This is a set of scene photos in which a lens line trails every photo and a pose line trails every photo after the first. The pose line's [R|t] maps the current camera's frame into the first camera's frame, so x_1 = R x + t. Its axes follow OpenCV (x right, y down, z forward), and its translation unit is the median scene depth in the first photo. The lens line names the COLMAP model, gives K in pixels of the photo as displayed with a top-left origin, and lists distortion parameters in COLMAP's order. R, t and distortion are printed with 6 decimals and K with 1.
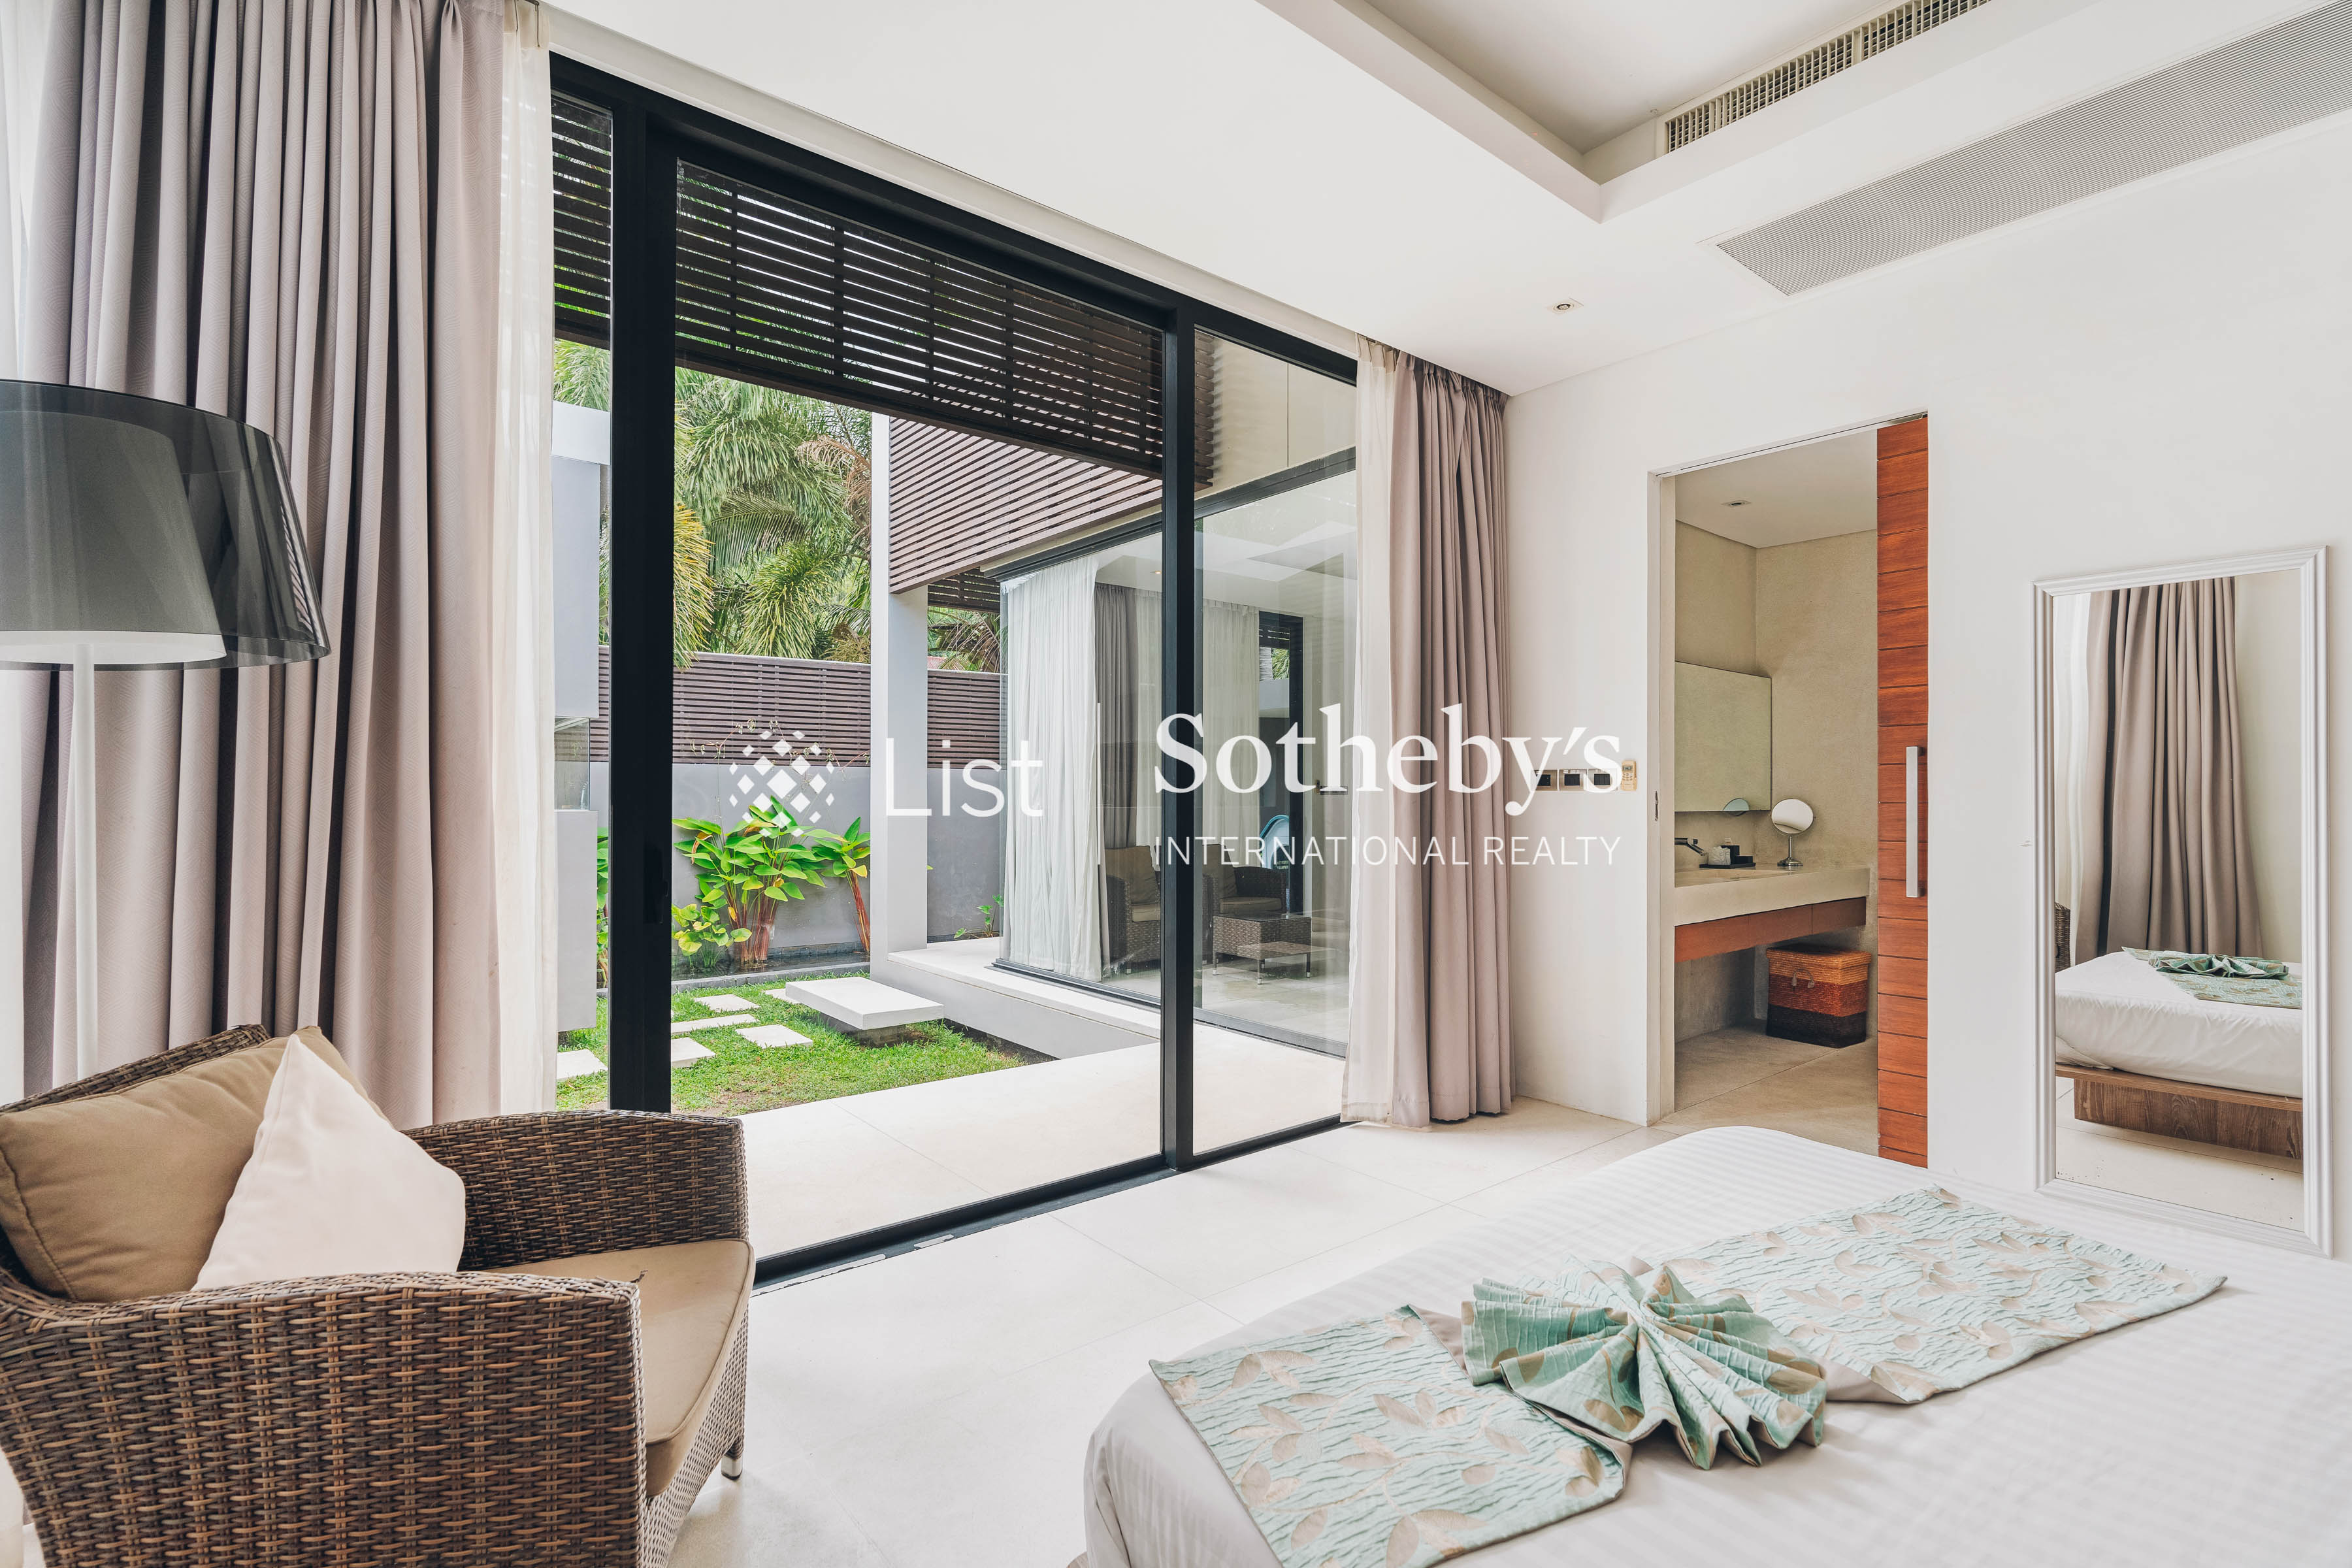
lens RADIAL K [[1090.8, 0, 1207.3], [0, 1090.8, 778.8], [0, 0, 1]] dist [-0.000515, -0.000051]
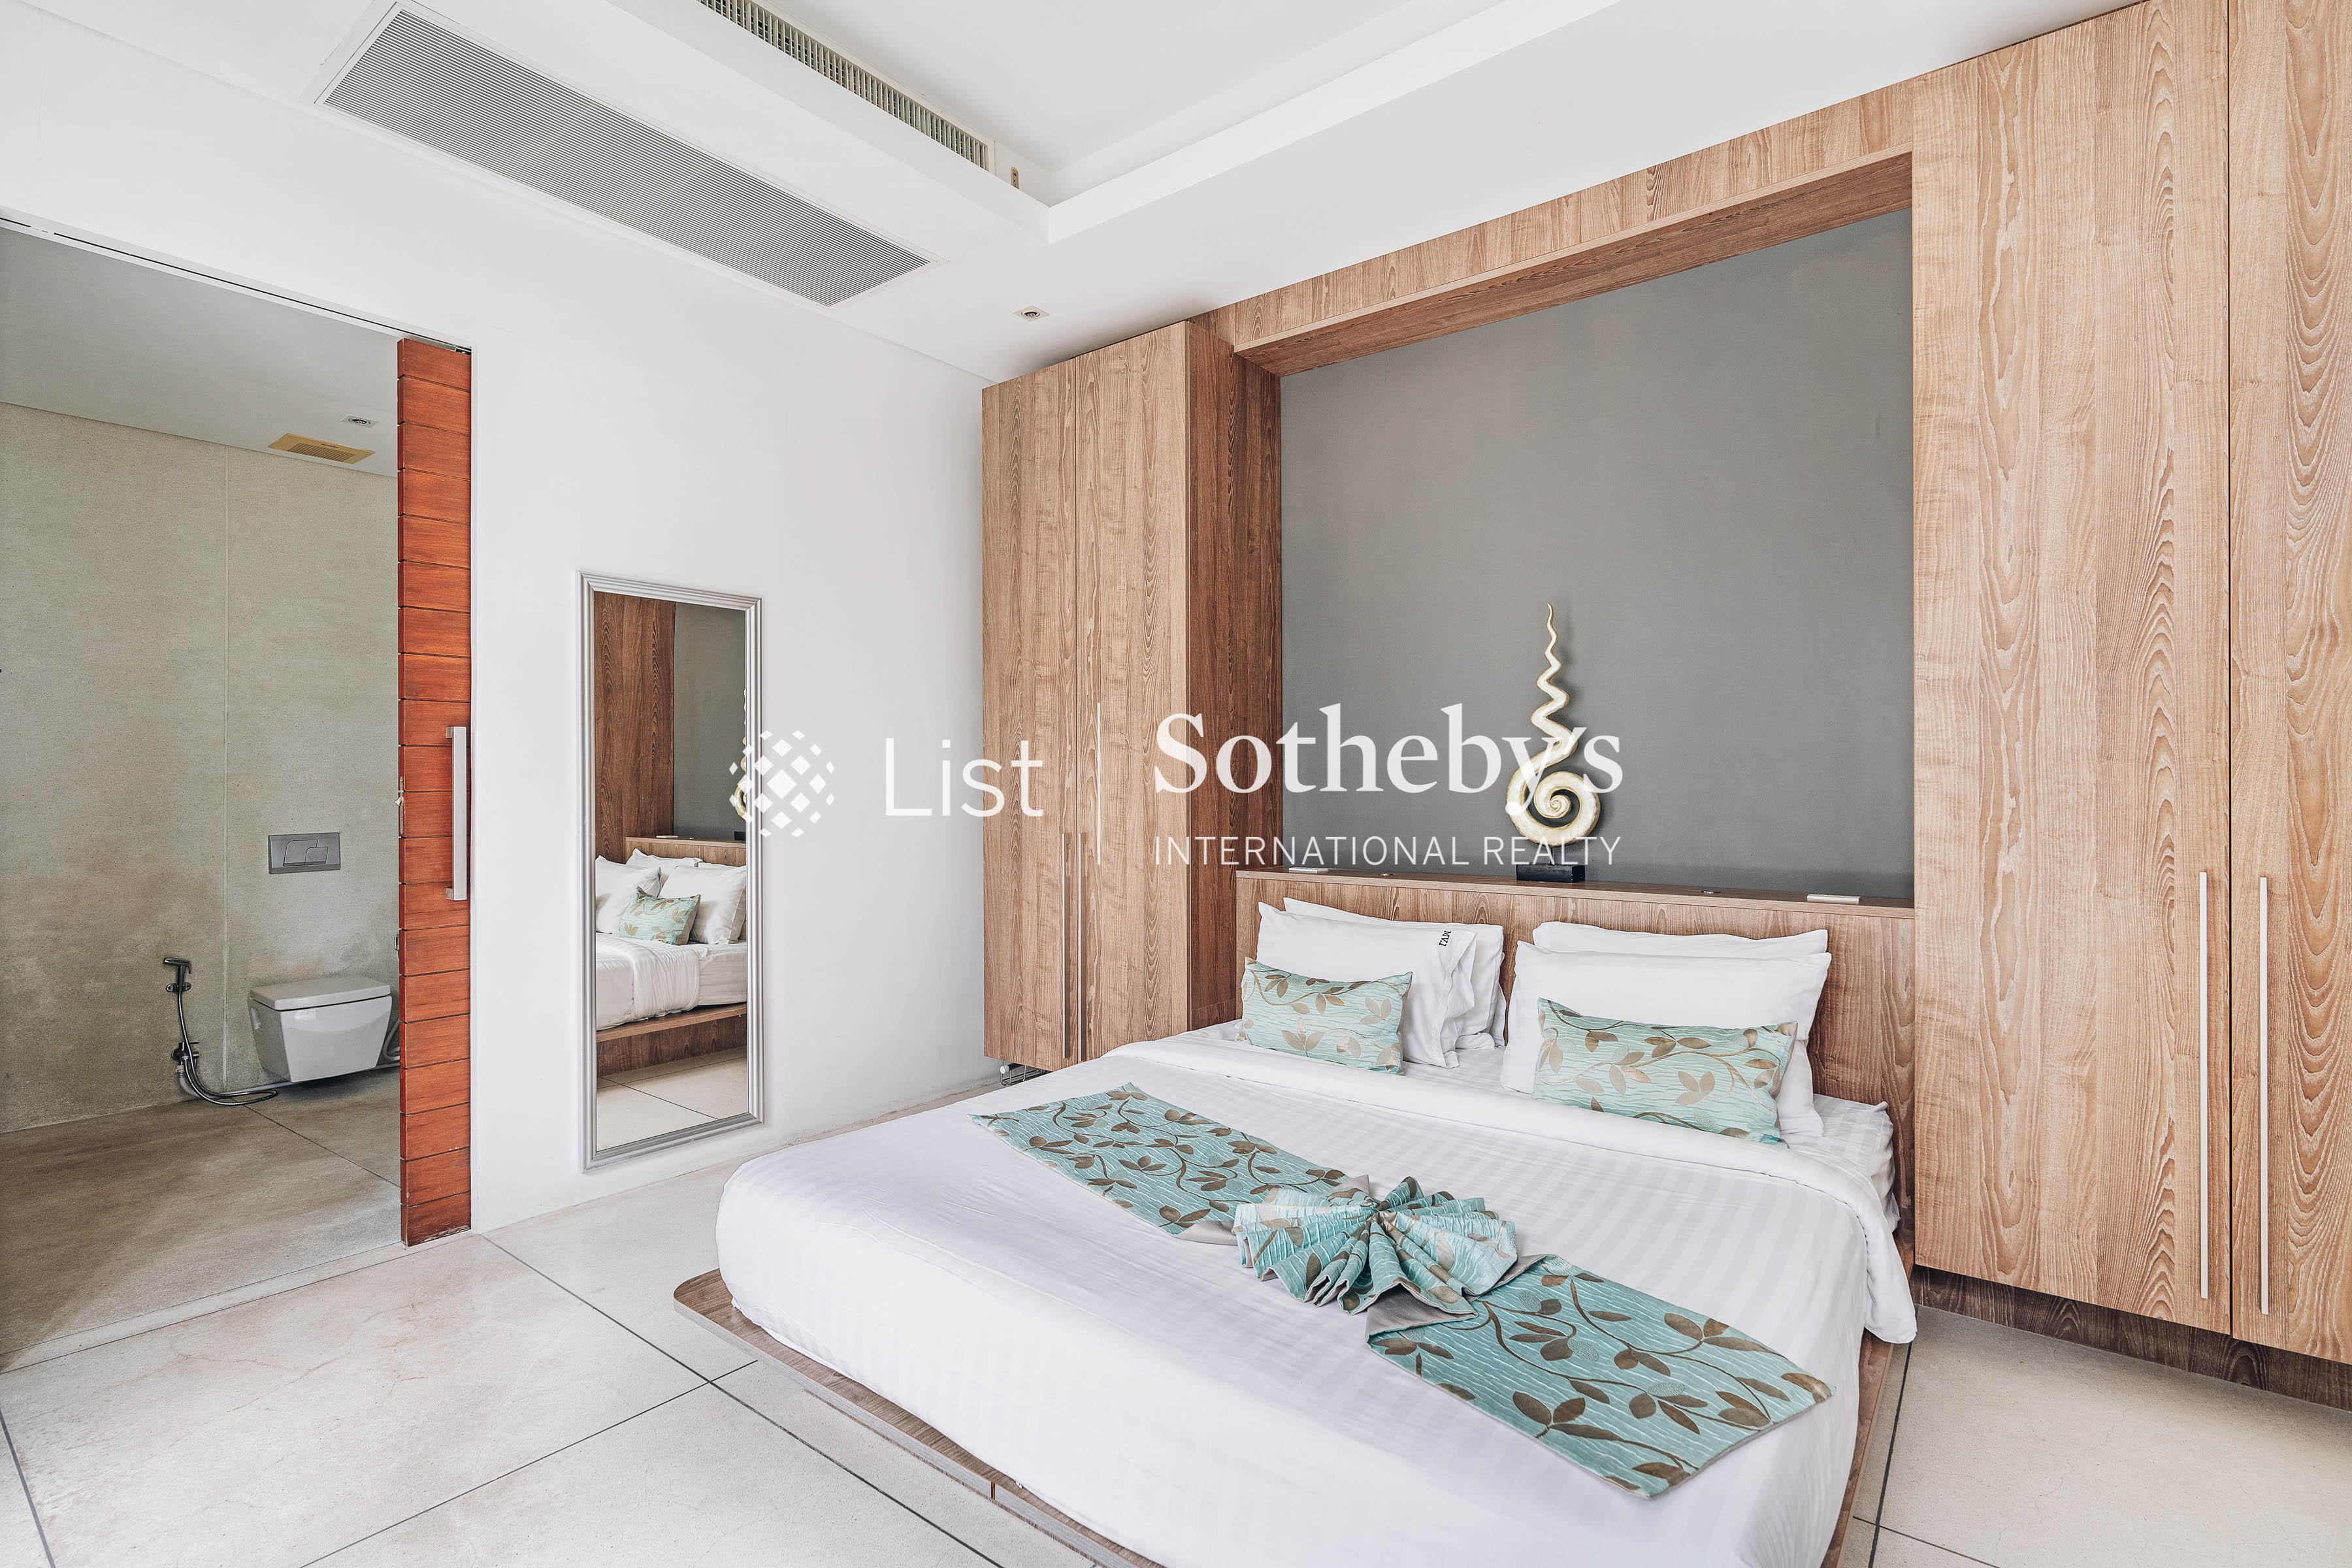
lens RADIAL K [[1069.0, 0, 1176.5], [0, 1069.0, 757.7], [0, 0, 1]] dist [0.000282, 0.000037]
pose [[-0.224050, -0.002474, 0.974574, -0.311219], [-0.003225, 0.999993, 0.001797, -0.008323], [-0.974572, -0.002740, -0.224057, 0.634417]]
